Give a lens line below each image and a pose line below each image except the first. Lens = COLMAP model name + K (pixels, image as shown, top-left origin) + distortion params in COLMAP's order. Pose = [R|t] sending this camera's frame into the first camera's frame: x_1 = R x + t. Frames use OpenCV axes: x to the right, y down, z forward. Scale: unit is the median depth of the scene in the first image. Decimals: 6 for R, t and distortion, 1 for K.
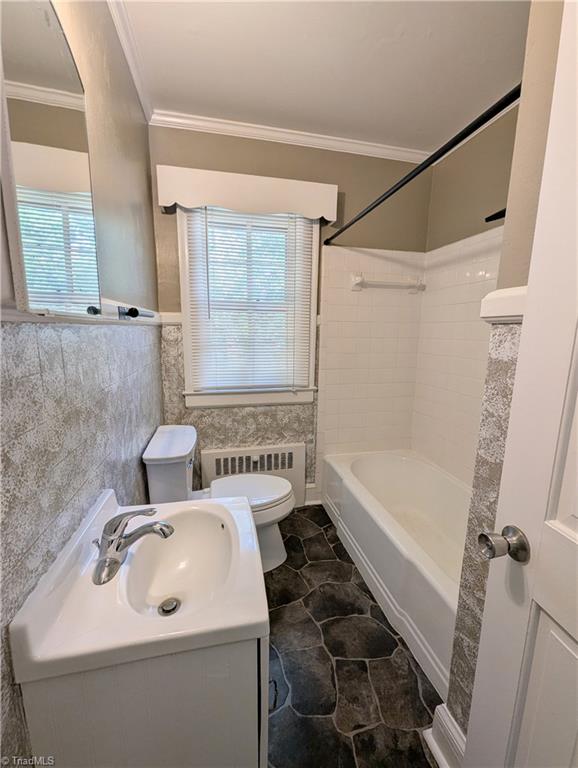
lens RADIAL K [[324.4, 0, 296.4], [0, 324.4, 385.7], [0, 0, 1]] dist [0.000063, -0.001831]
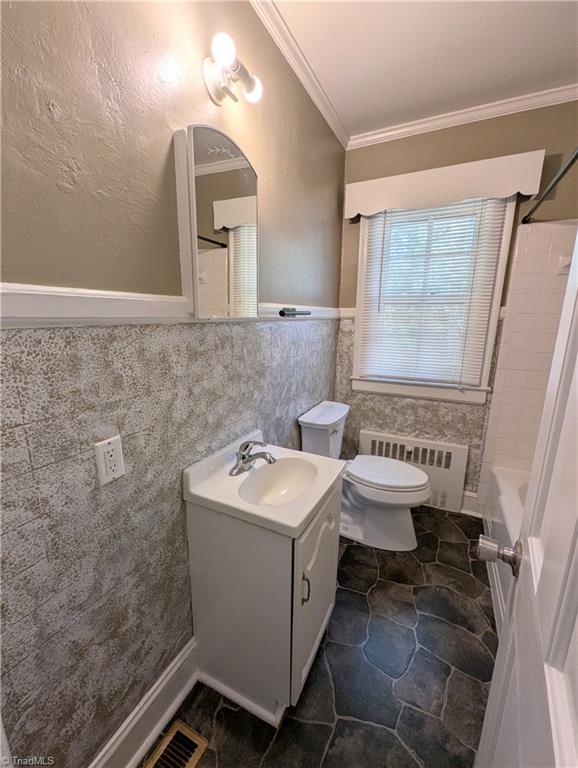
lens RADIAL K [[324.4, 0, 286.3], [0, 324.4, 385.3], [0, 0, 1]] dist [0.000063, -0.001831]
pose [[0.769410, 0.126899, -0.626023, 0.211526], [-0.108319, 0.991794, 0.067914, -0.002878], [0.629504, 0.015557, 0.776842, -0.052351]]
